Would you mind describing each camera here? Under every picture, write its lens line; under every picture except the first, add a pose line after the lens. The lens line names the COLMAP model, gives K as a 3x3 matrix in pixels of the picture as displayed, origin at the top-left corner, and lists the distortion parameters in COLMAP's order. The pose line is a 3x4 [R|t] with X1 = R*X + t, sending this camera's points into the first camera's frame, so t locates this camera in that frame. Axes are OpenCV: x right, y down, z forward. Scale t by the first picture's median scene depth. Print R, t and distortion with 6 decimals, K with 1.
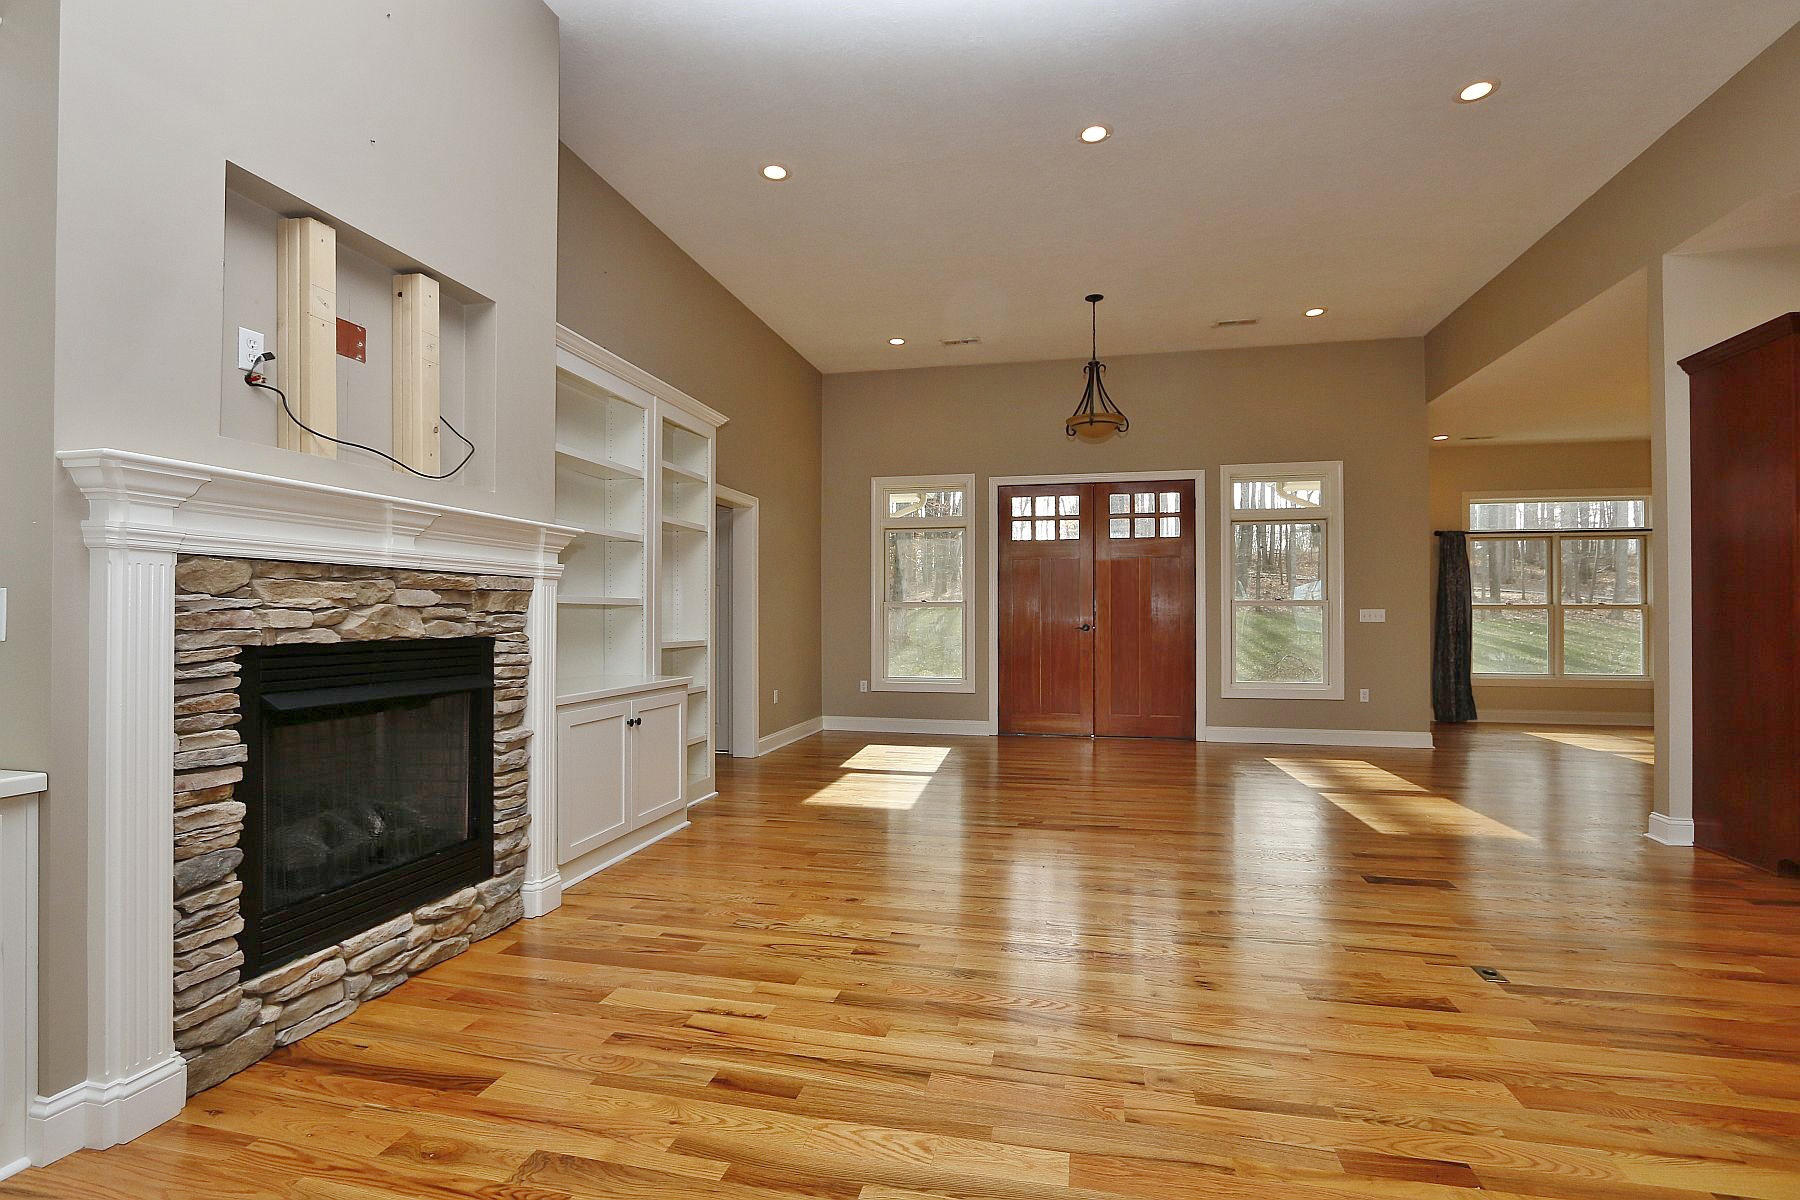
lens RADIAL K [[832.0, 0, 900.0], [0, 832.0, 600.0], [0, 0, 1]] dist [-0.013562, -0.000385]
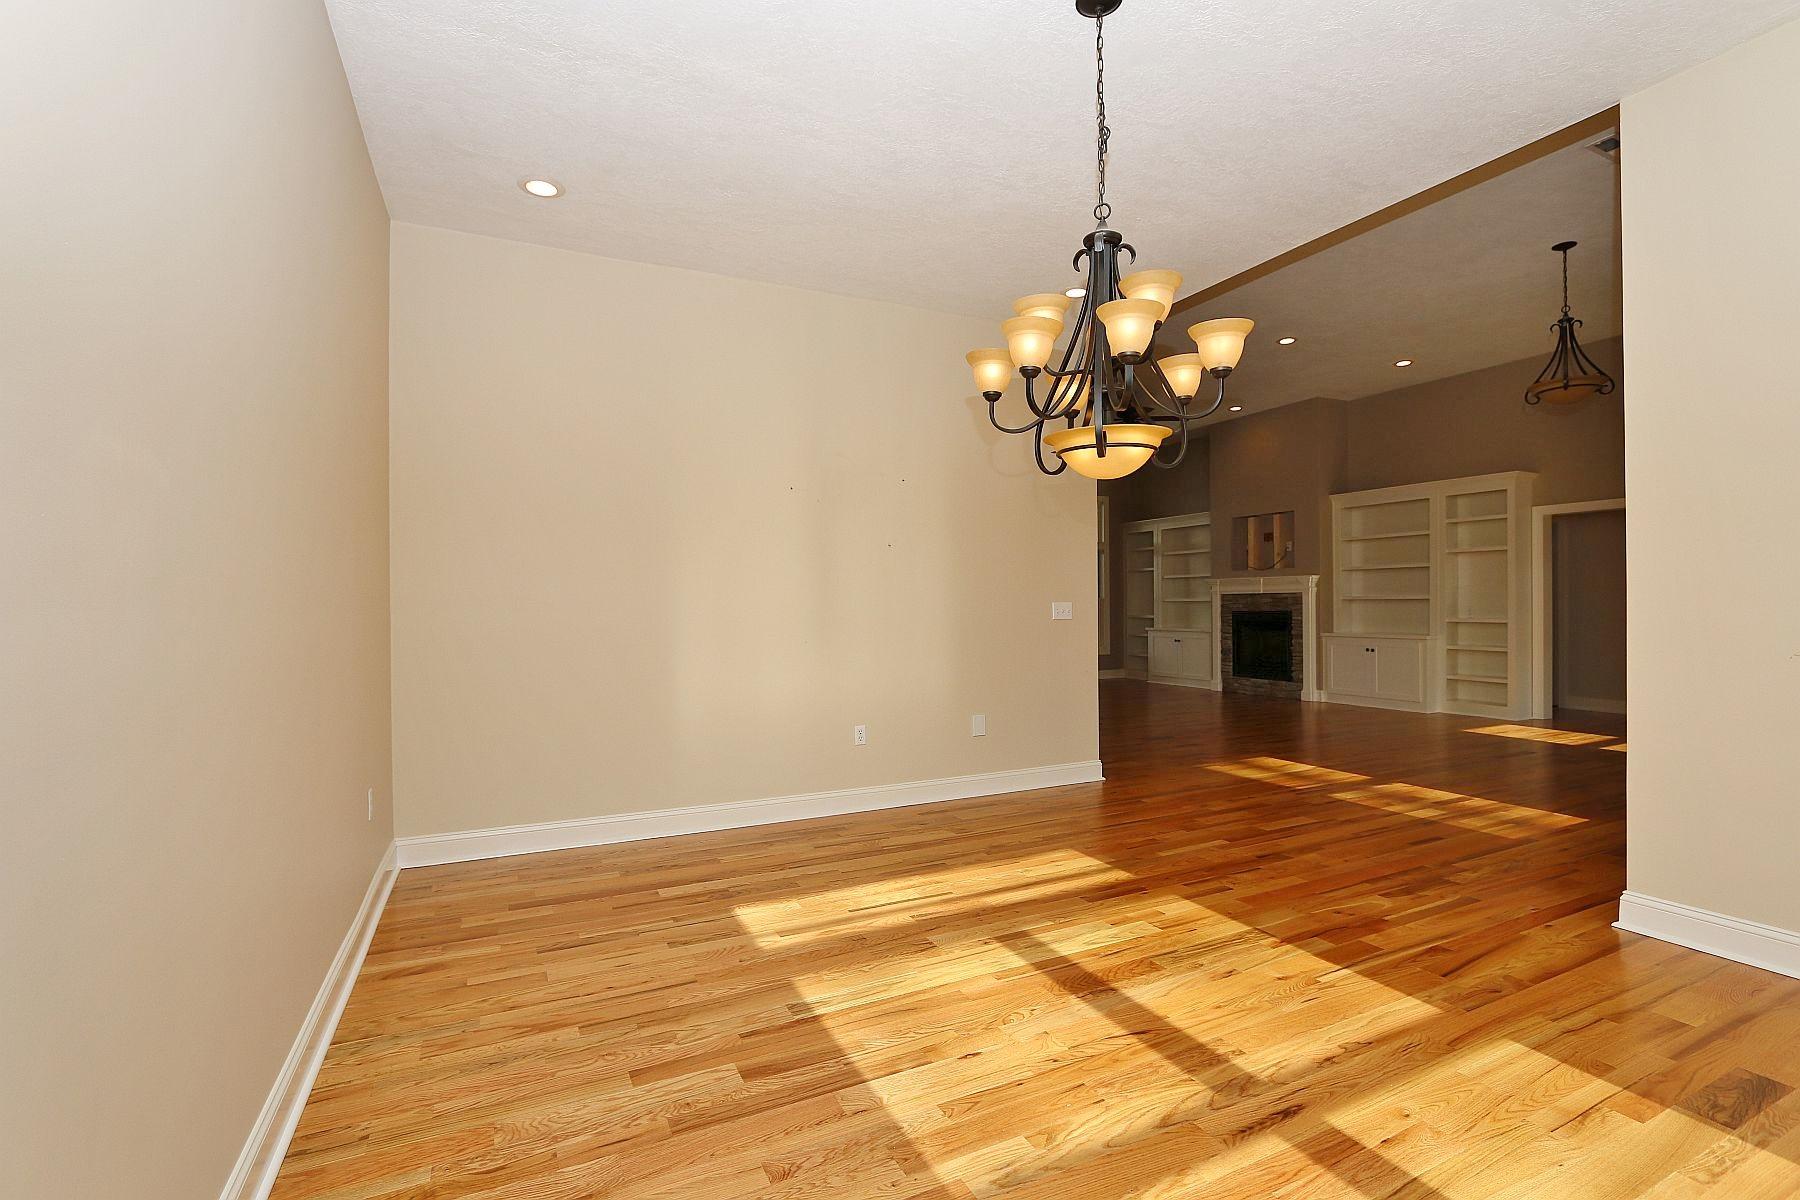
lens RADIAL K [[830.7, 0, 920.4], [0, 830.7, 614.6], [0, 0, 1]] dist [-0.044458, -0.000264]
pose [[-0.768058, 0.013055, -0.640247, 0.948102], [0.018303, 0.999831, -0.001570, 0.011821], [0.640119, -0.012924, -0.768167, 0.880175]]
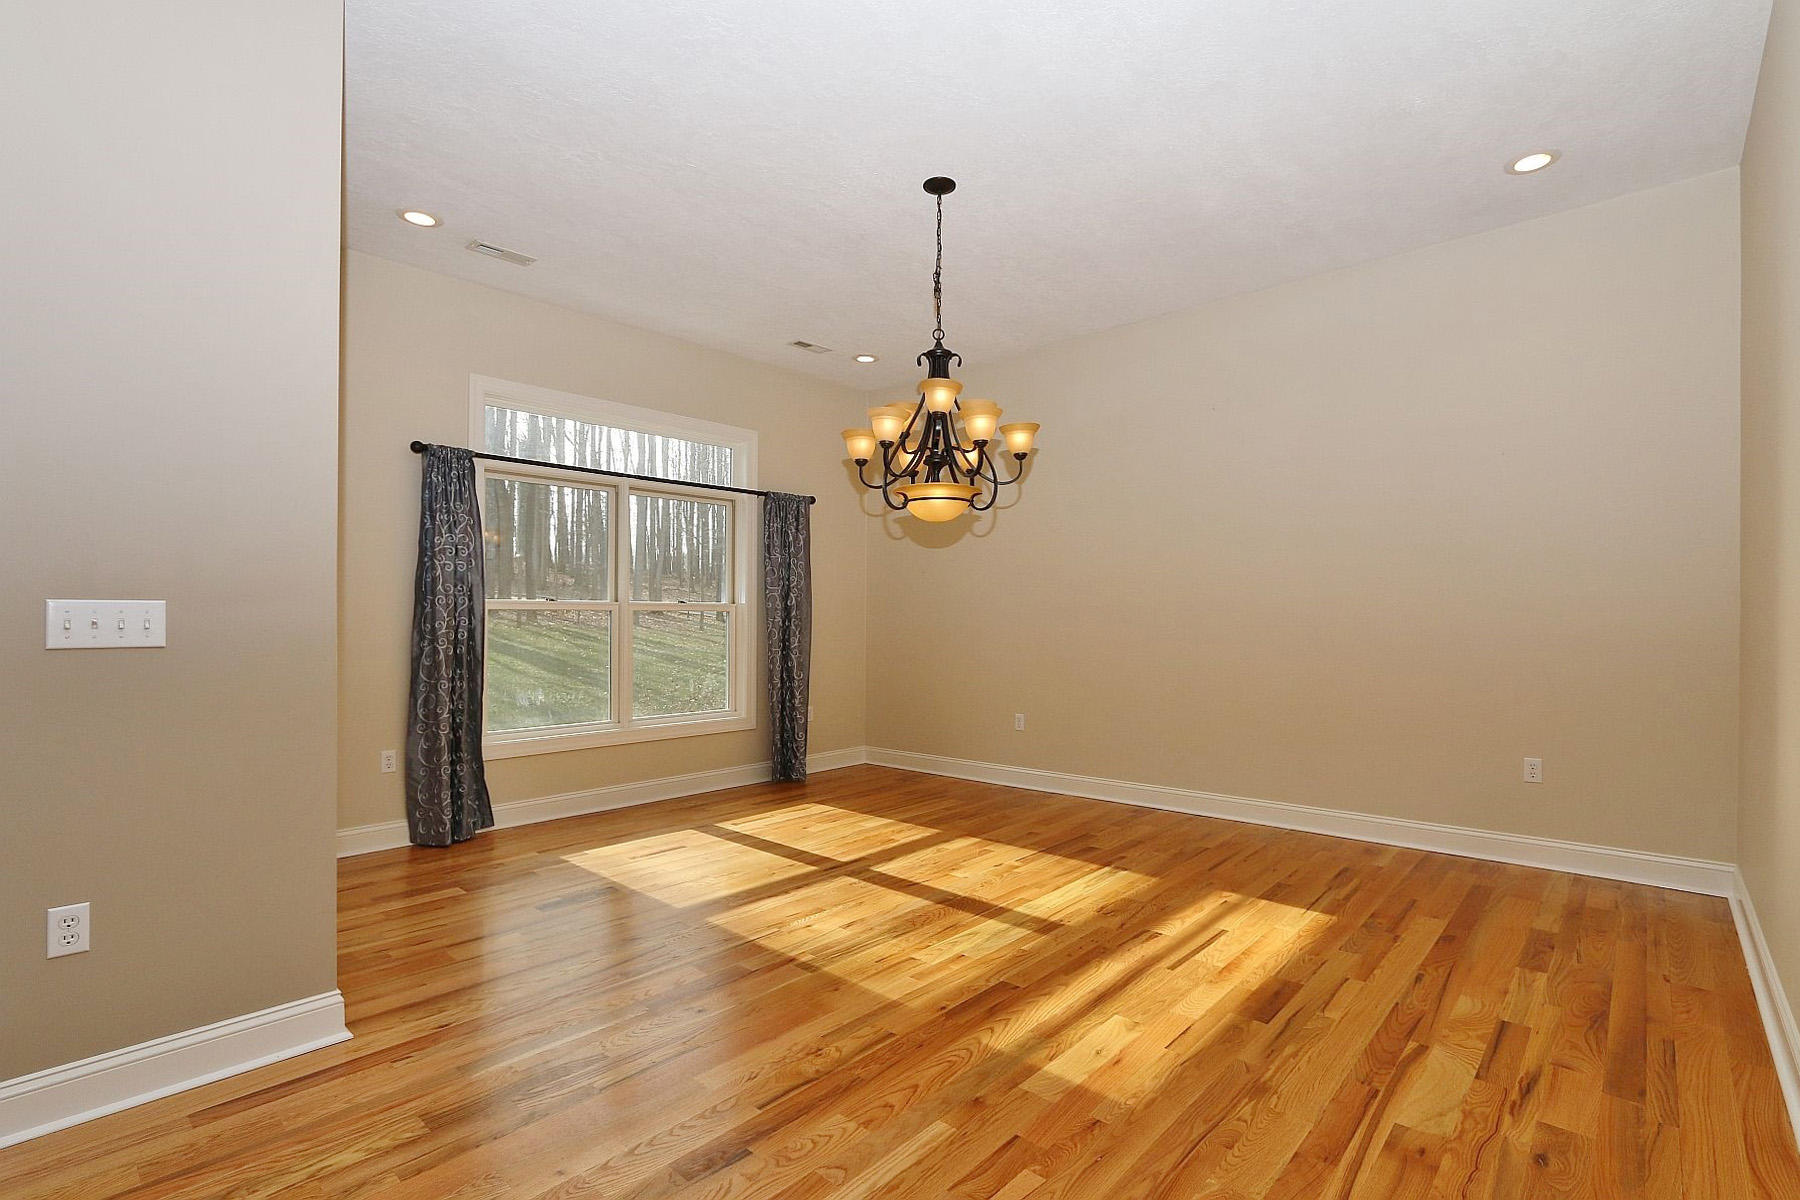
lens RADIAL K [[830.7, 0, 920.4], [0, 830.7, 614.6], [0, 0, 1]] dist [-0.044458, -0.000264]
pose [[0.484940, 0.002394, 0.874544, 0.389900], [-0.011256, 0.999931, 0.003504, 0.009613], [-0.874475, -0.011543, 0.484934, 0.533906]]
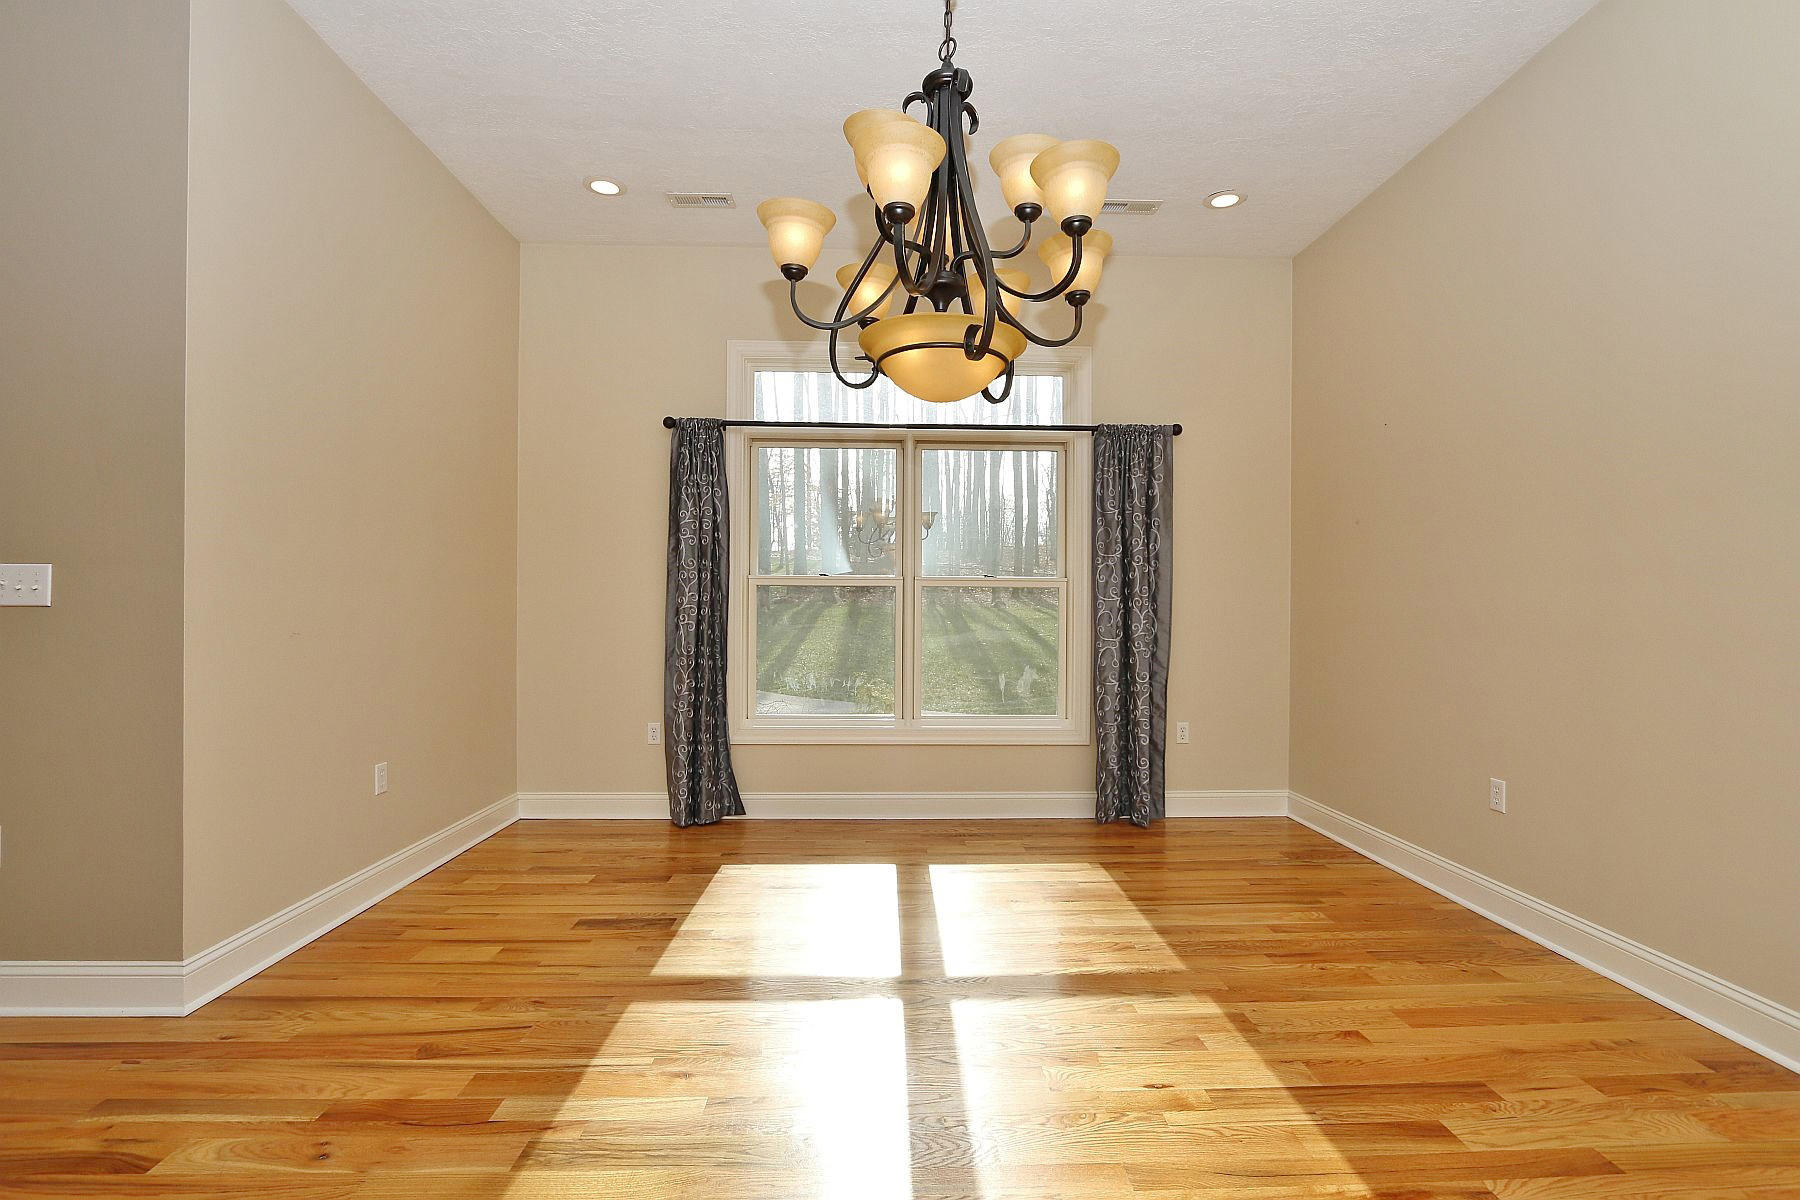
lens RADIAL K [[832.0, 0, 900.0], [0, 832.0, 600.0], [0, 0, 1]] dist [-0.013562, -0.000385]
pose [[0.967073, 0.007220, 0.254397, 0.667210], [-0.009414, 0.999928, 0.007405, 0.015442], [-0.254325, -0.009556, 0.967071, 0.518161]]
